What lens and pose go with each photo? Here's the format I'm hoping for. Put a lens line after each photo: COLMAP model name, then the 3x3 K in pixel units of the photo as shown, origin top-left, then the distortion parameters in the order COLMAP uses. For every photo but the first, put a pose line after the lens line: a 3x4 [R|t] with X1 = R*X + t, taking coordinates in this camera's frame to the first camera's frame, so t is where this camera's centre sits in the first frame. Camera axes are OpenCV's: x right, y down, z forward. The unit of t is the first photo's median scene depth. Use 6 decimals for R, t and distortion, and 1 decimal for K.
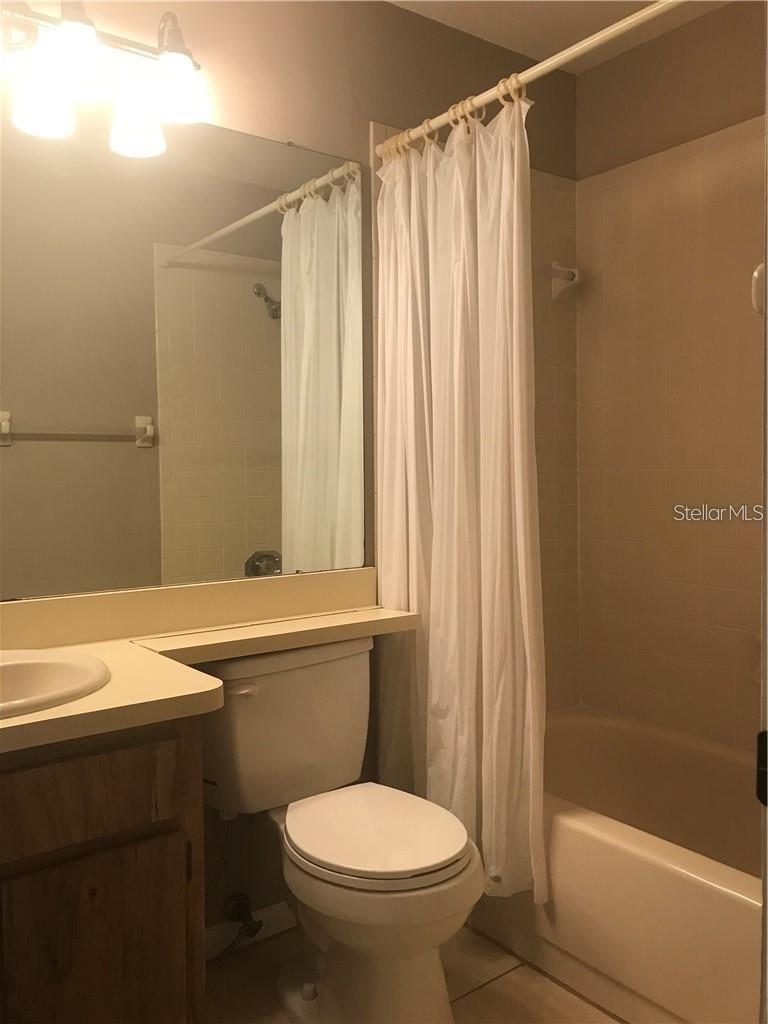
lens RADIAL K [[836.2, 0, 384.5], [0, 836.2, 508.7], [0, 0, 1]] dist [0.038094, -0.050014]
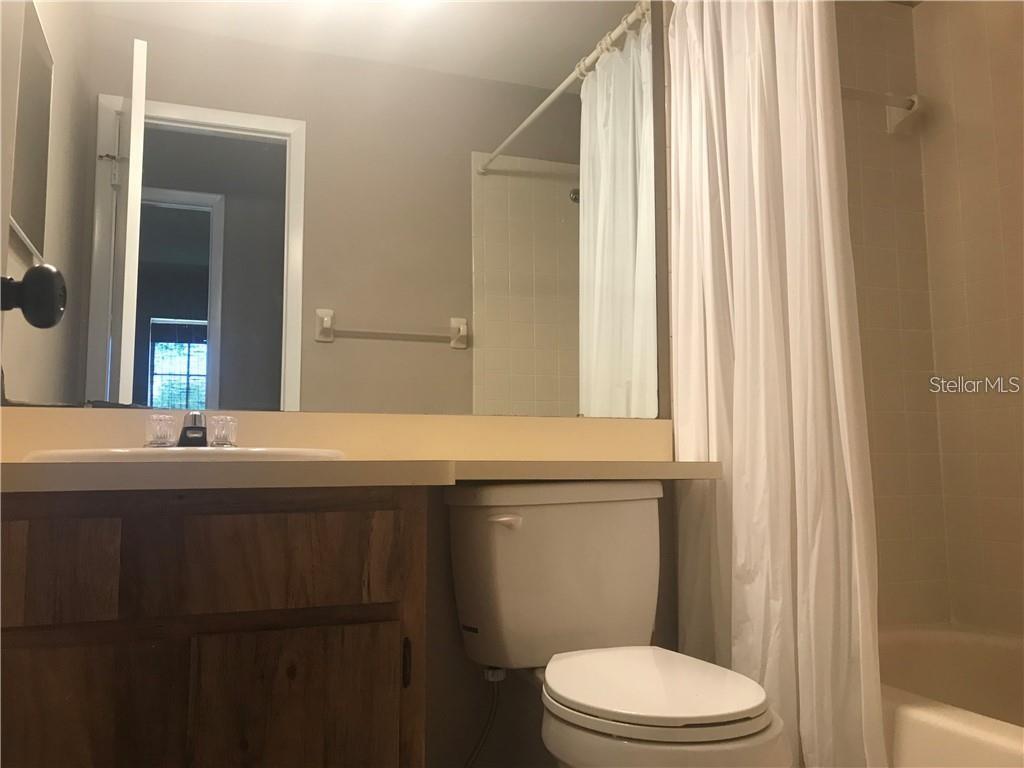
lens RADIAL K [[836.2, 0, 504.4], [0, 836.2, 387.8], [0, 0, 1]] dist [0.038094, -0.050014]
pose [[0.958740, -0.023794, -0.283287, 0.076783], [-0.015911, 0.990438, -0.137035, 0.176764], [0.283839, 0.135889, 0.949194, 0.120359]]
